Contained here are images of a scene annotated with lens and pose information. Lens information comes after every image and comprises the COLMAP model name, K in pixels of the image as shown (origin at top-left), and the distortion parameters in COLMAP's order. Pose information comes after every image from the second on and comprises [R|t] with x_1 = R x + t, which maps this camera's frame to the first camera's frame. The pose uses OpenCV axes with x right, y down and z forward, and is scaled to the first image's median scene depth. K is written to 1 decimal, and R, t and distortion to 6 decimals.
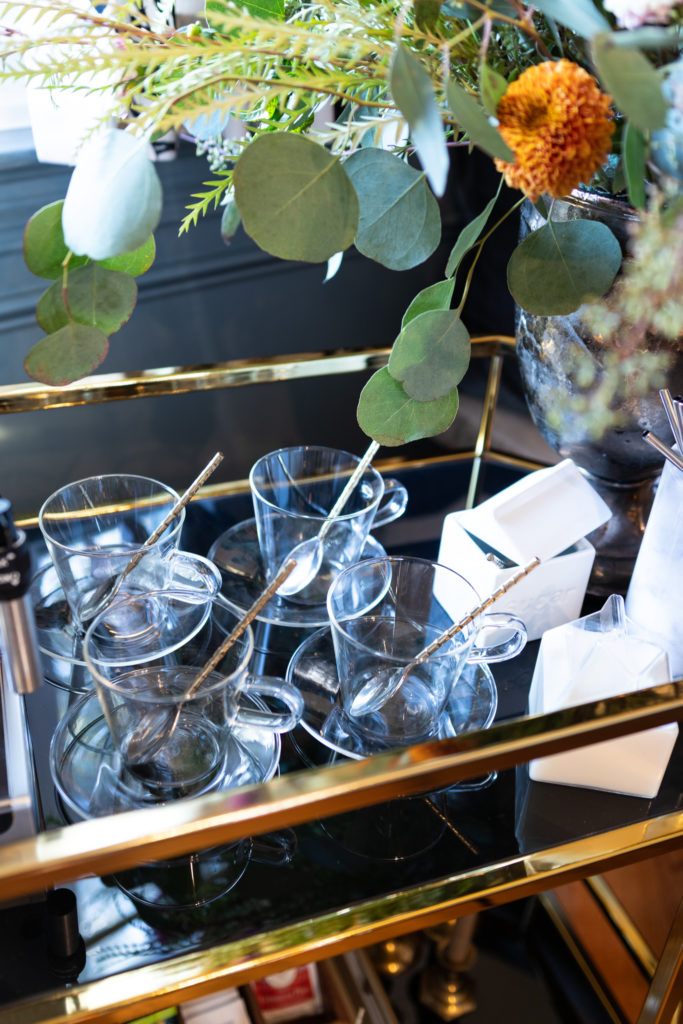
lens RADIAL K [[1059.2, 0, 338.6], [0, 1059.2, 500.5], [0, 0, 1]] dist [0.015868, 0.010962]
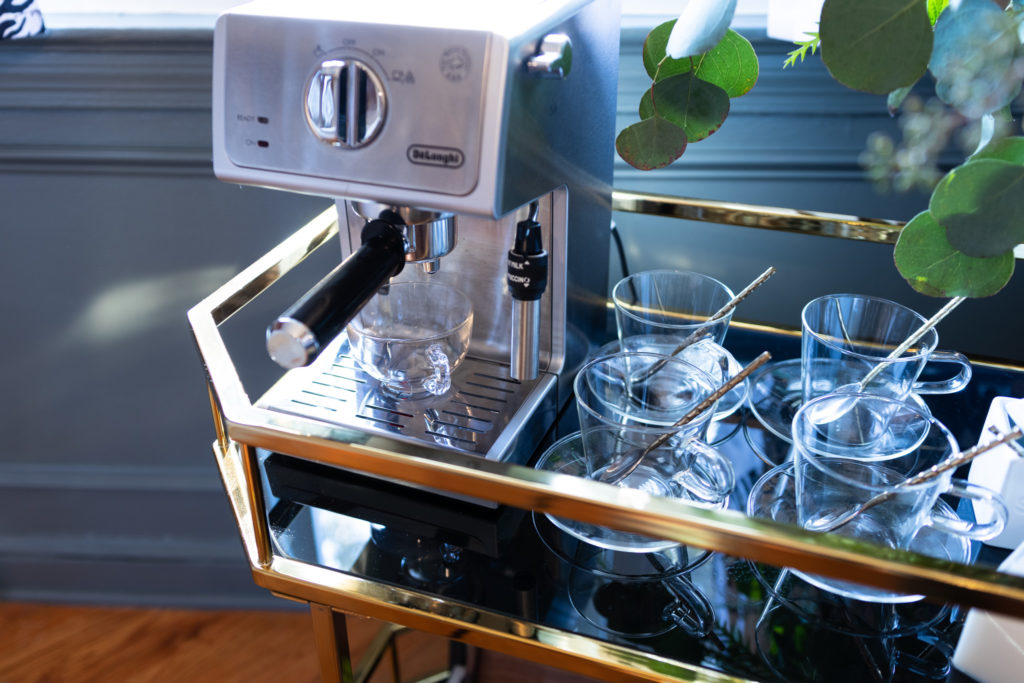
lens RADIAL K [[933.8, 0, 490.8], [0, 933.8, 346.0], [0, 0, 1]] dist [0.000675, -0.007683]
pose [[0.755877, 0.271938, -0.595567, 0.288464], [-0.313051, 0.949053, 0.036026, 0.097123], [0.575021, 0.159212, 0.802498, 0.054516]]
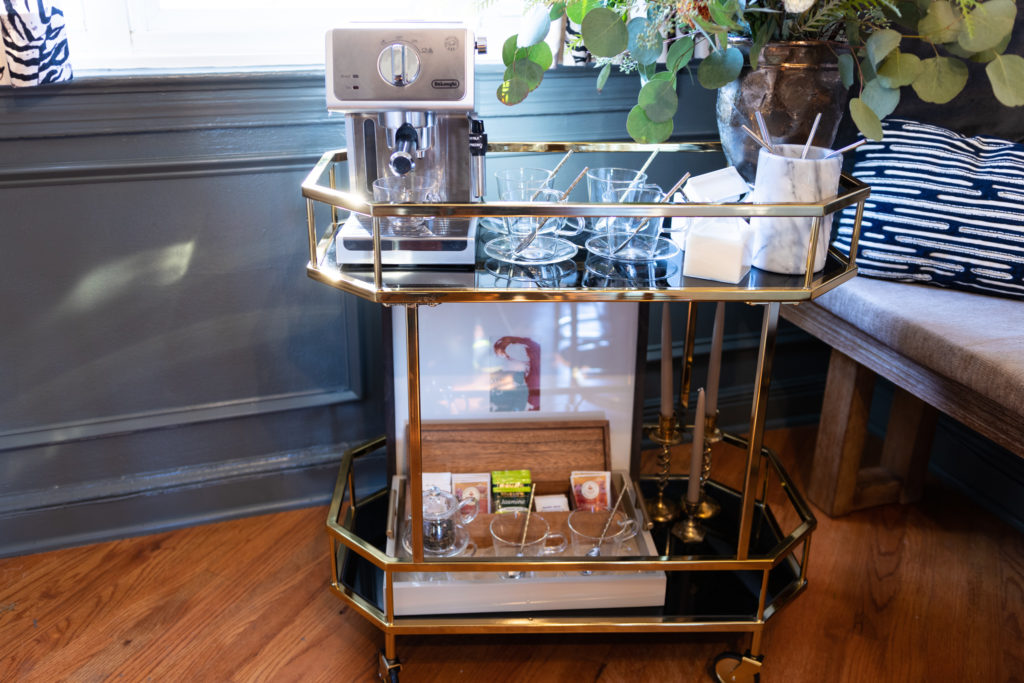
lens RADIAL K [[933.8, 0, 490.8], [0, 933.8, 346.0], [0, 0, 1]] dist [0.000675, -0.007683]
pose [[0.943115, 0.081984, -0.322201, 0.449850], [-0.141357, 0.976041, -0.165414, 0.798919], [0.300920, 0.201549, 0.932108, -0.960257]]
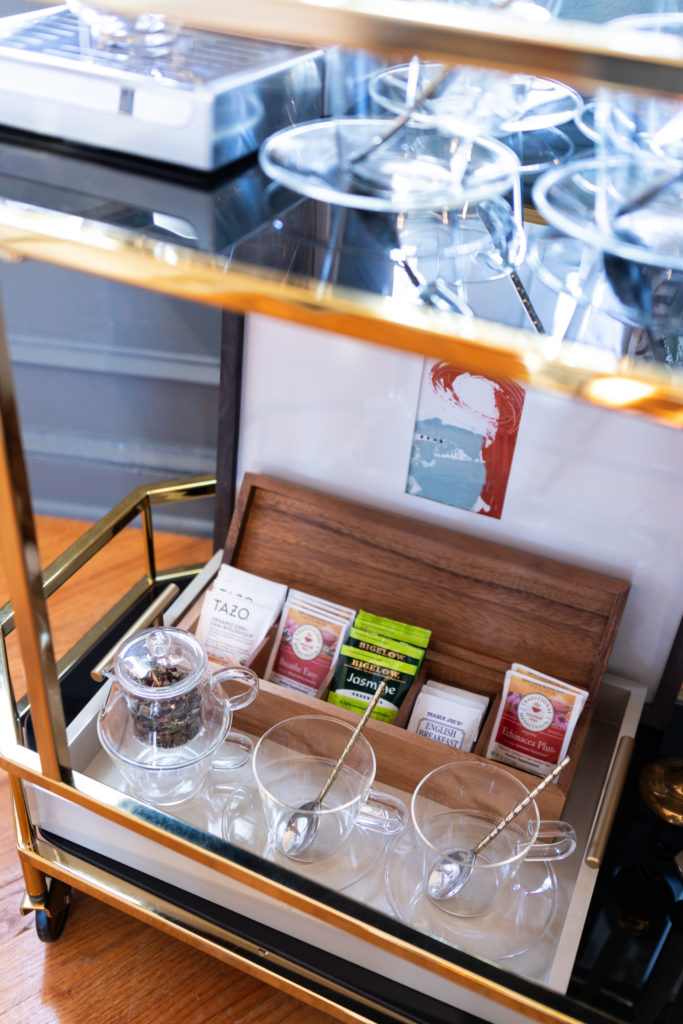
lens RADIAL K [[1059.2, 0, 338.6], [0, 1059.2, 500.5], [0, 0, 1]] dist [0.015868, 0.010962]
pose [[0.698279, 0.404574, -0.590531, 0.445141], [-0.403633, 0.903843, 0.141946, 0.371812], [0.591175, 0.139240, 0.794434, 0.296767]]
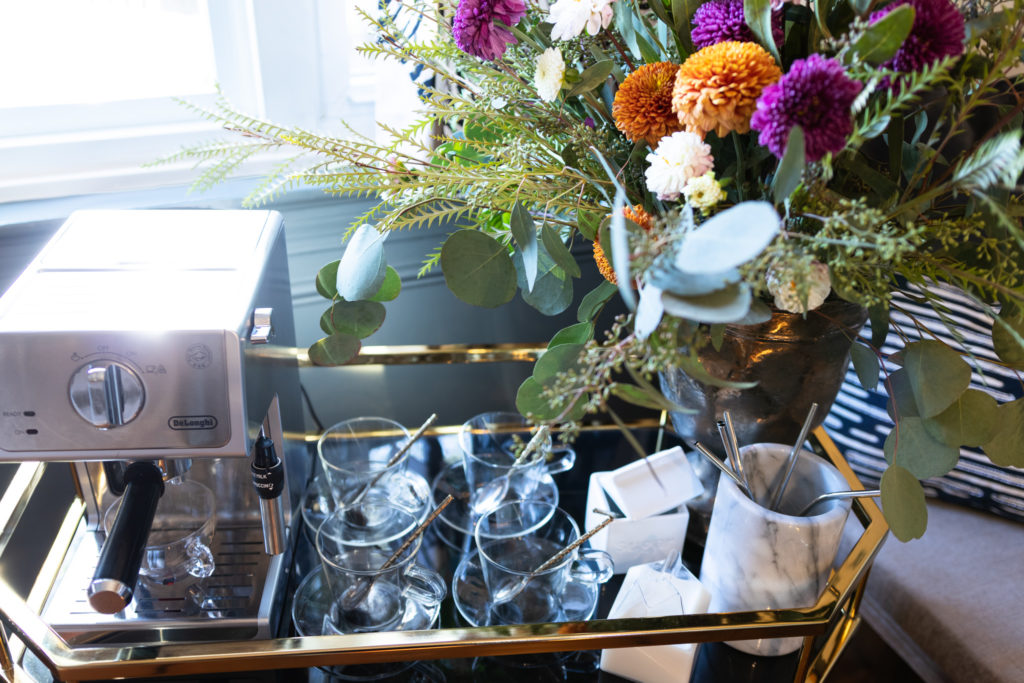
lens RADIAL K [[946.0, 0, 505.0], [0, 946.0, 345.4], [0, 0, 1]] dist [0.001090, 0.009076]
pose [[0.967403, 0.108995, -0.228585, 0.303481], [-0.121786, 0.991643, -0.042574, -0.104234], [0.222034, 0.069025, 0.972593, -0.329915]]
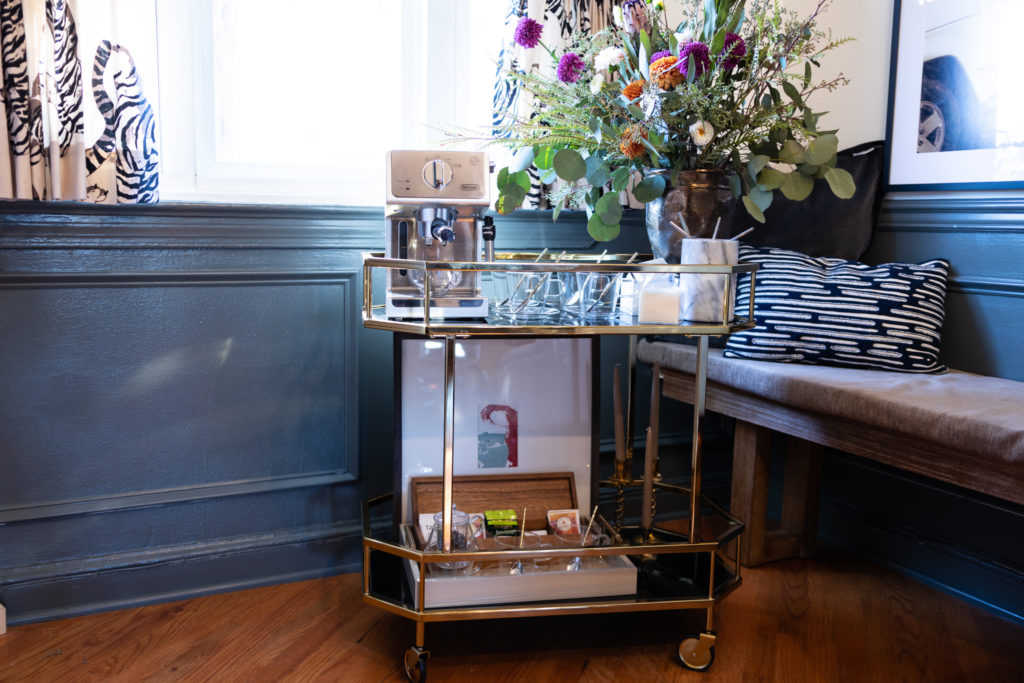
lens RADIAL K [[934.3, 0, 490.1], [0, 934.3, 340.5], [0, 0, 1]] dist [-0.007011, -0.002041]
pose [[0.979267, -0.007783, -0.202424, 0.313539], [-0.080566, 0.901870, -0.424428, 1.530322], [0.185863, 0.431936, 0.882545, -1.525600]]
